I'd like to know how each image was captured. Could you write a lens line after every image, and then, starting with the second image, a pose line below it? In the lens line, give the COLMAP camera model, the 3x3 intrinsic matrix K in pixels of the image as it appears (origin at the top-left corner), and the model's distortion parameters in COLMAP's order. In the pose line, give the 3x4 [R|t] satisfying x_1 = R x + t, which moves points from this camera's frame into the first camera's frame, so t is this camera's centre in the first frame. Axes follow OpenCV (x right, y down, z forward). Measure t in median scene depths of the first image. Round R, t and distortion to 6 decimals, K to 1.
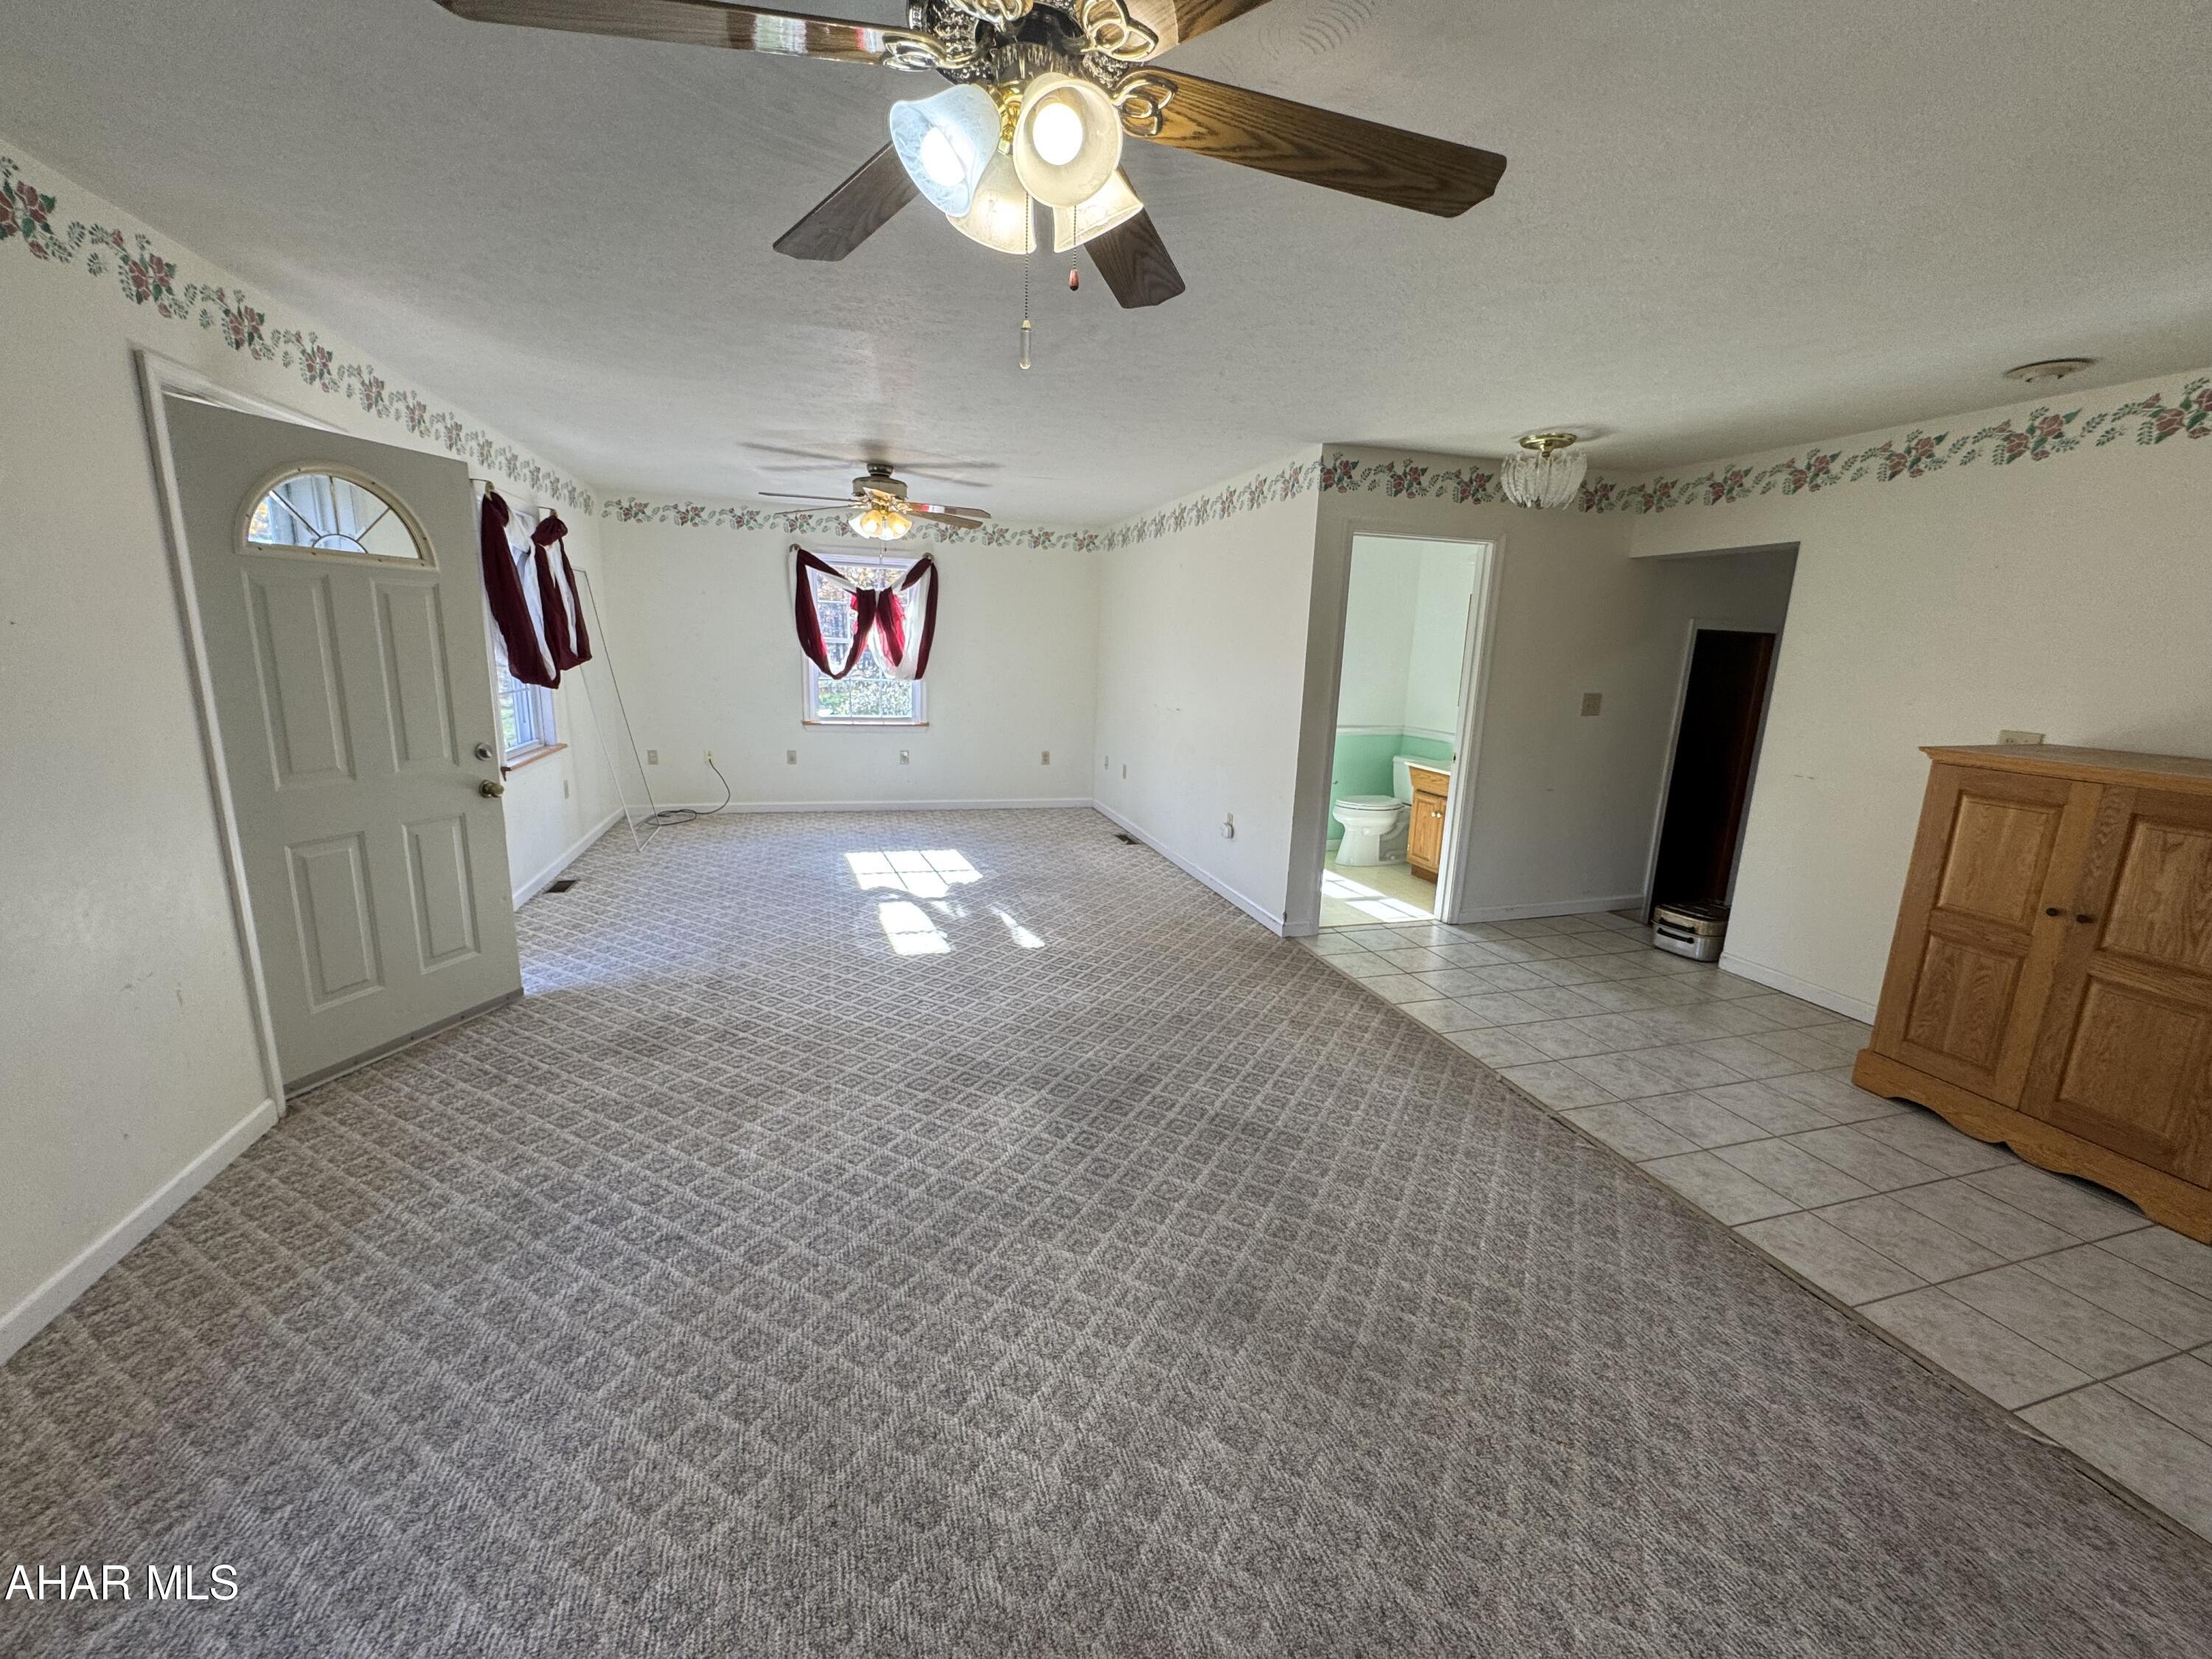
lens RADIAL K [[885.5, 0, 1107.7], [0, 885.5, 826.9], [0, 0, 1]] dist [-0.003895, 0.000467]
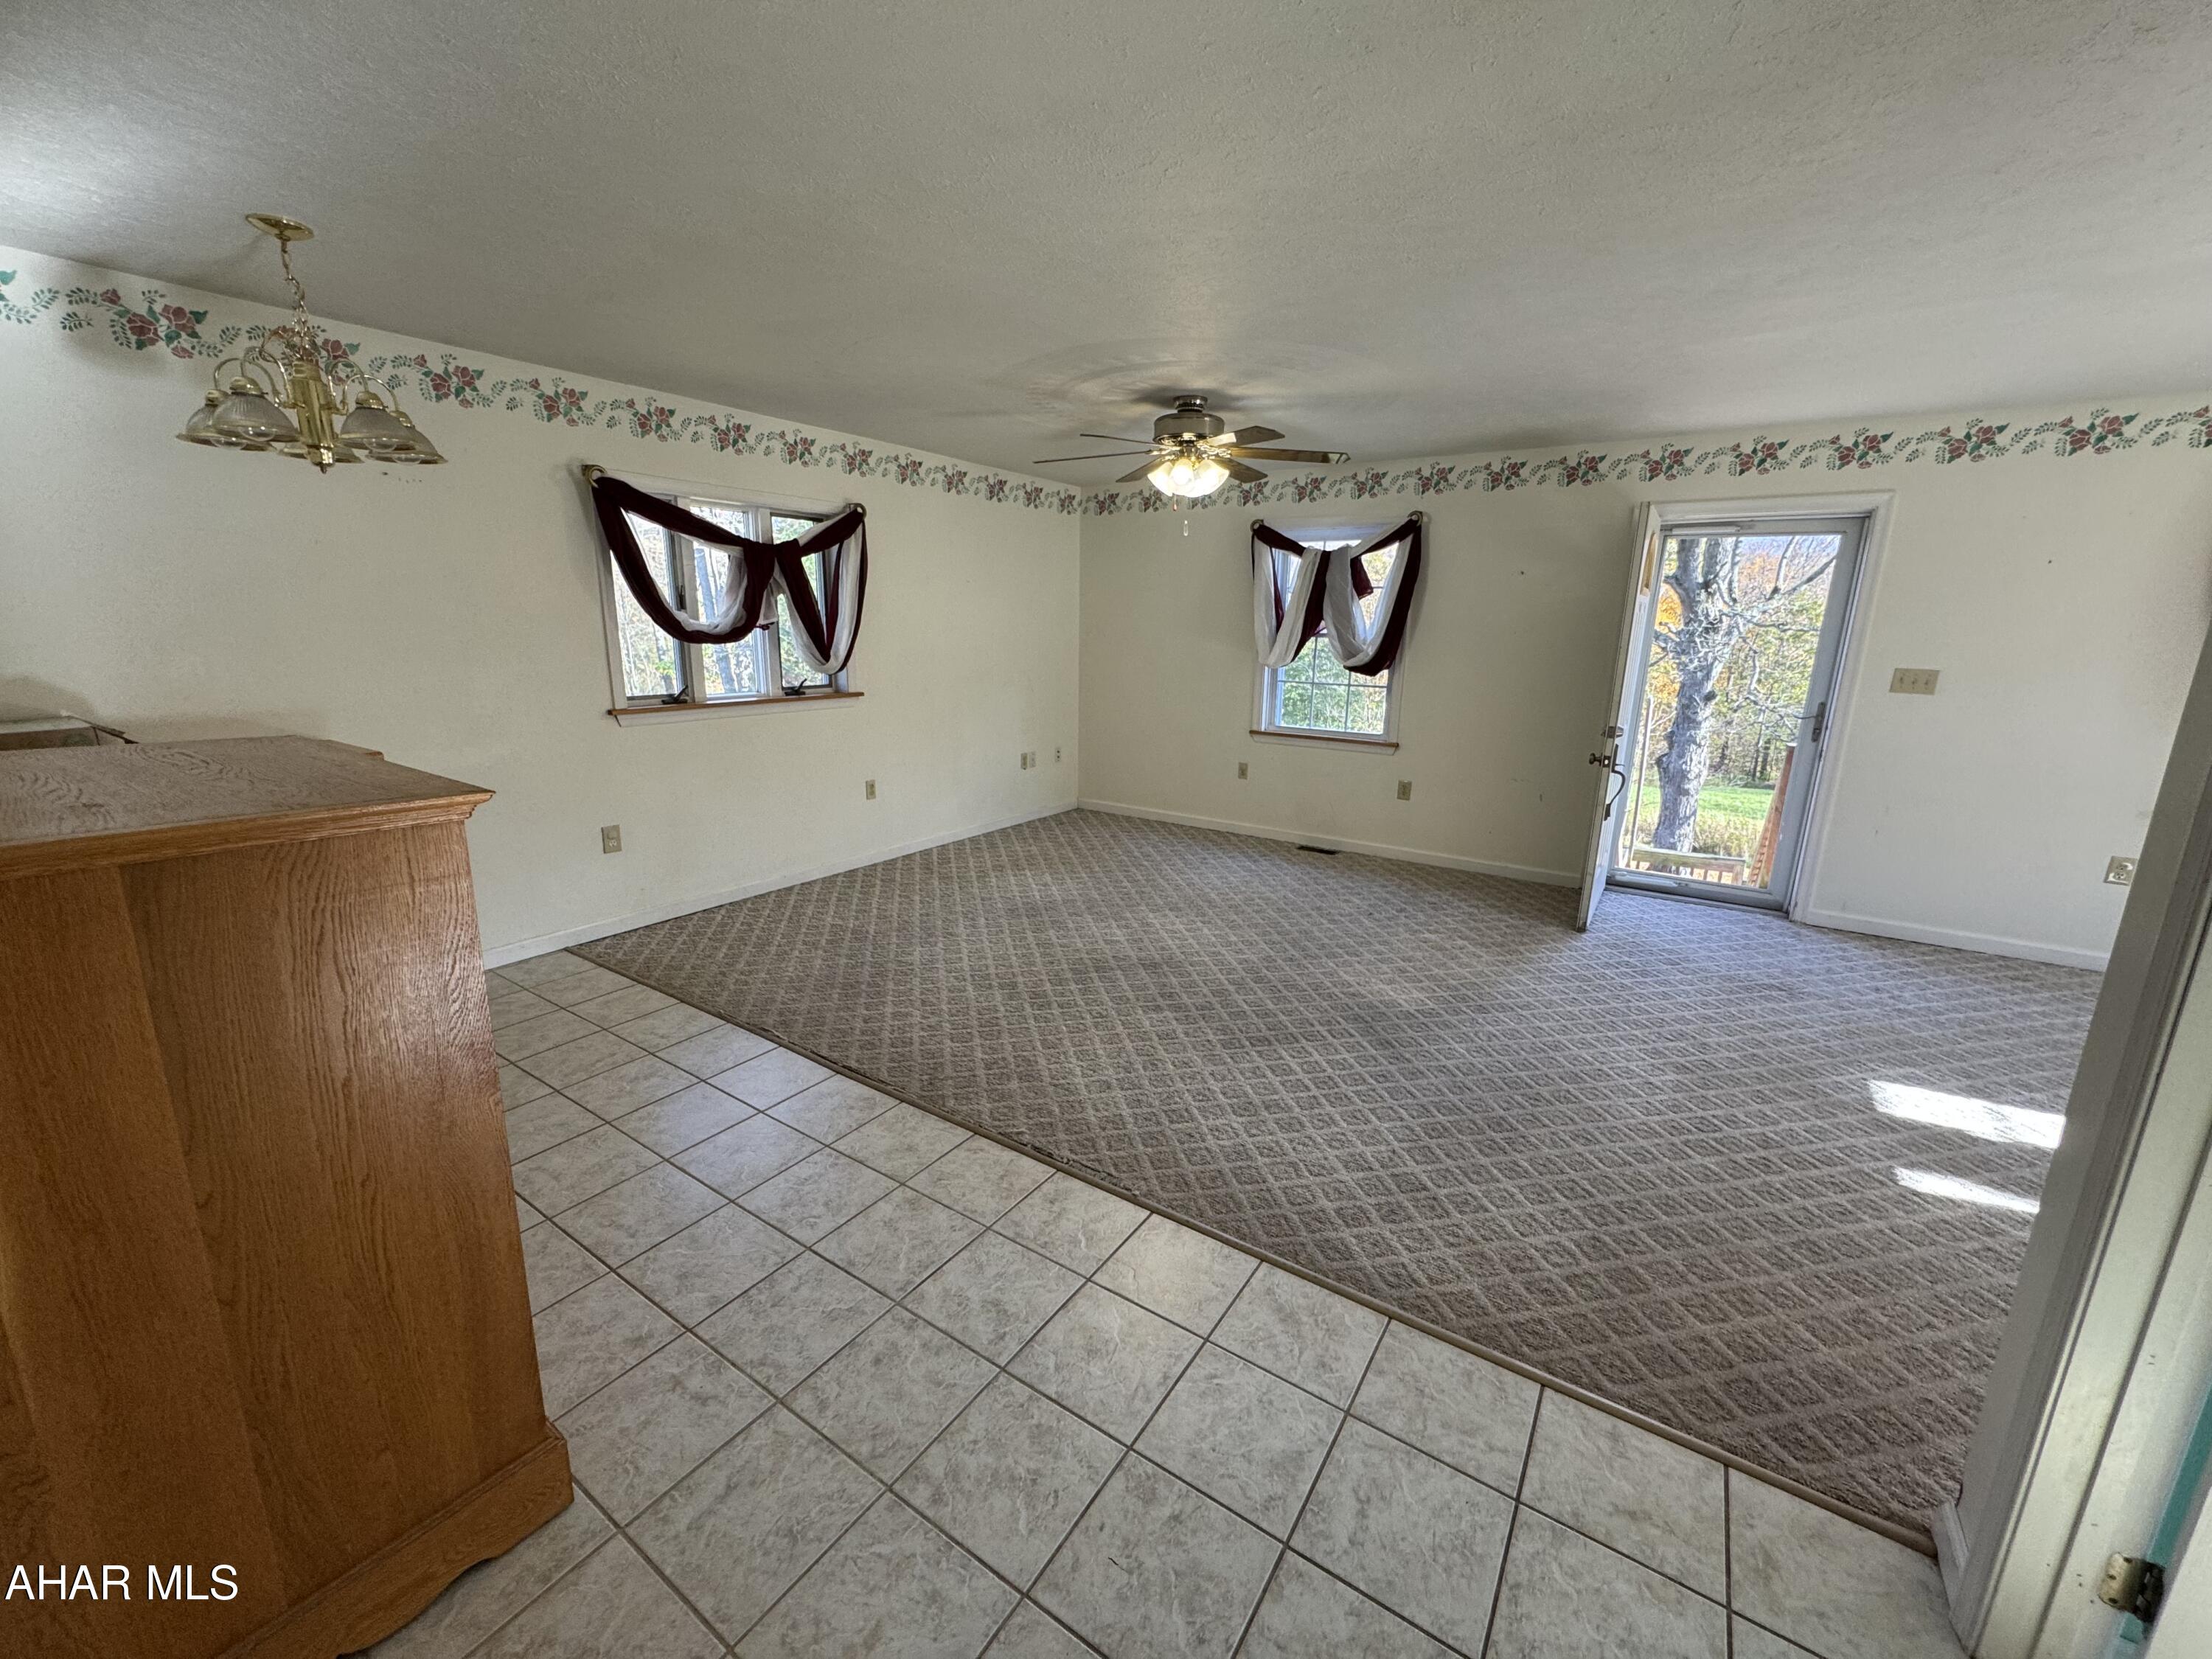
lens RADIAL K [[885.5, 0, 1102.1], [0, 885.5, 828.9], [0, 0, 1]] dist [-0.003895, 0.000467]
pose [[-0.777317, 0.099433, -0.621202, 0.981007], [-0.169983, 0.917508, 0.359563, -0.283418], [0.605710, 0.385088, -0.696292, 1.514132]]
